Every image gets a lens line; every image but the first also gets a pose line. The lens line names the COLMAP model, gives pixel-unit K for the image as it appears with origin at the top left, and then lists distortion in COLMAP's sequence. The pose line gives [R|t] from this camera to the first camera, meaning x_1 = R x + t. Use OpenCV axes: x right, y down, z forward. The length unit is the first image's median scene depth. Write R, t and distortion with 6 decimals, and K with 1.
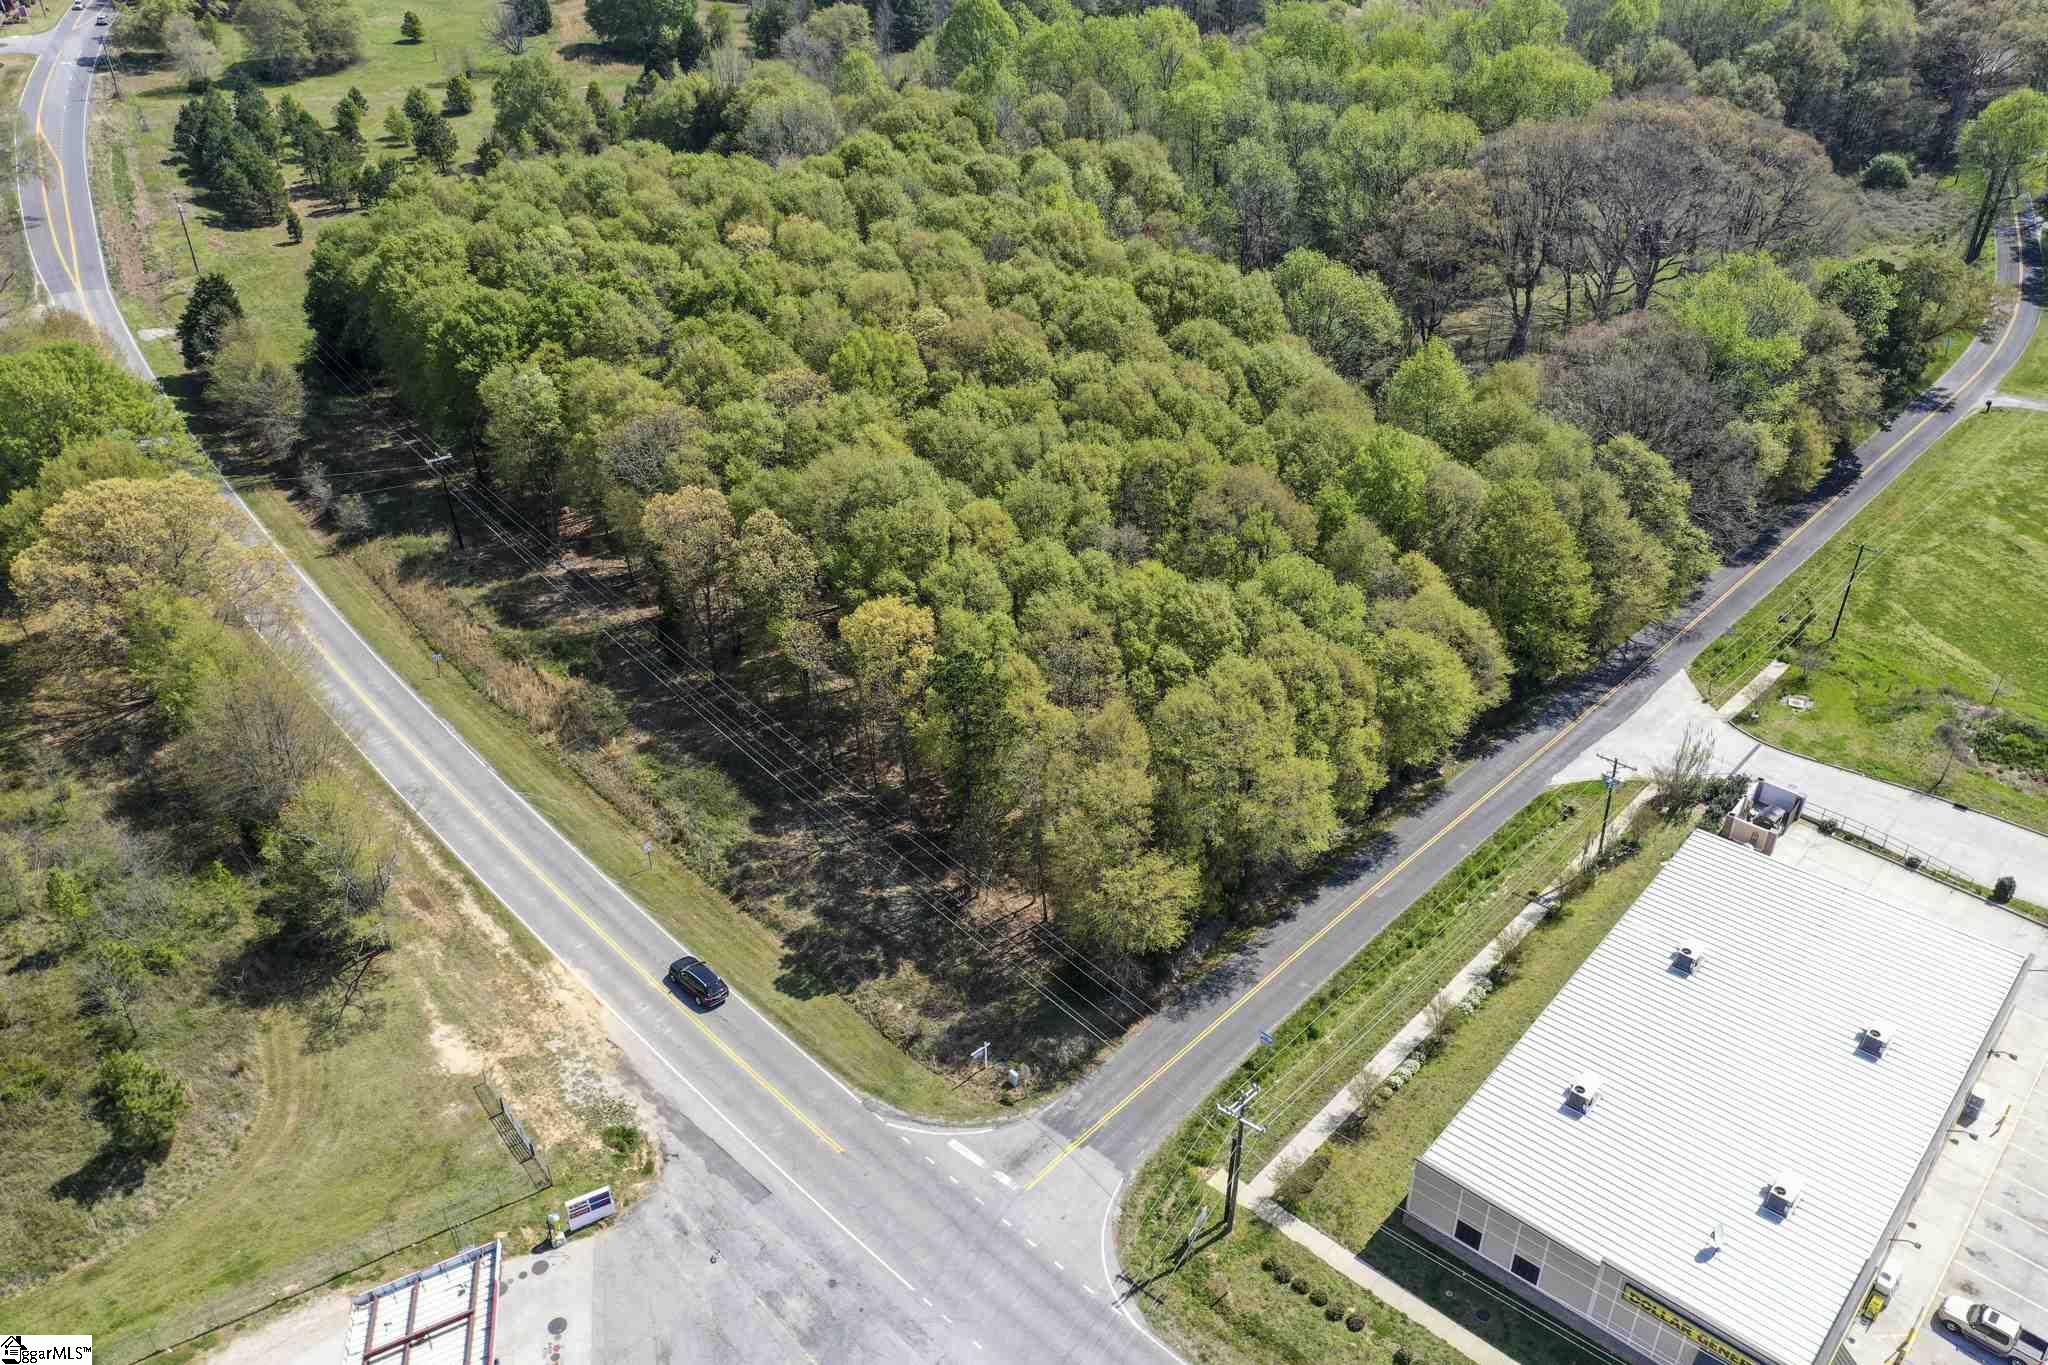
lens RADIAL K [[1636.5, 0, 1023.6], [0, 1636.5, 682.8], [0, 0, 1]] dist [0.010062, 0.003374]
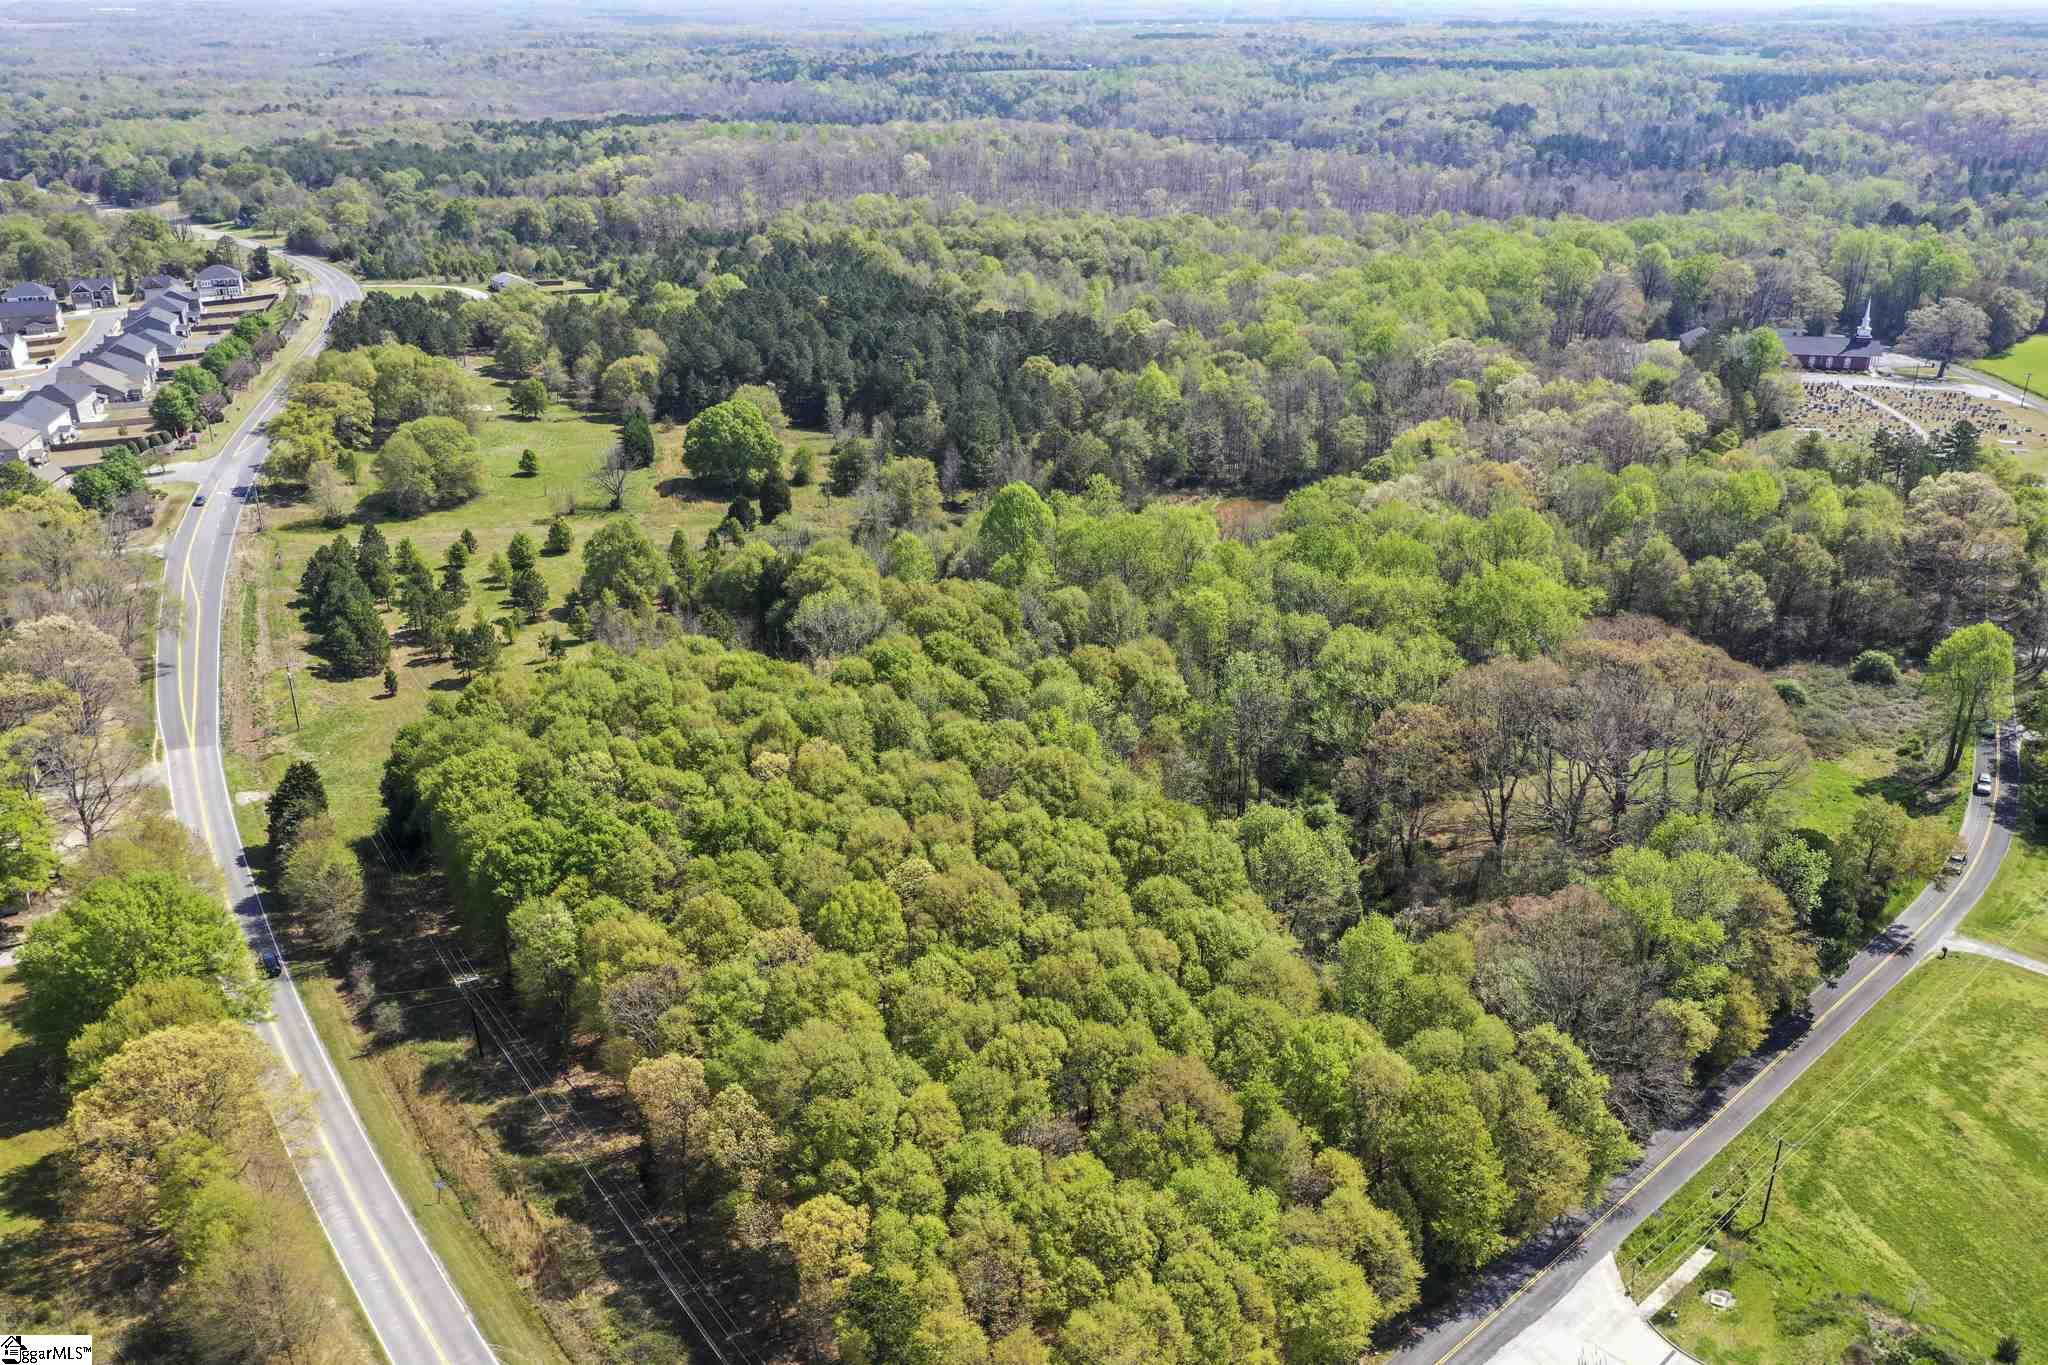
lens RADIAL K [[1636.5, 0, 1020.1], [0, 1636.5, 683.0], [0, 0, 1]] dist [0.010062, 0.003374]
pose [[0.997574, 0.032937, -0.061335, 0.076050], [-0.043696, 0.982084, -0.183309, -0.146598], [0.054198, 0.185544, 0.981140, -0.101024]]
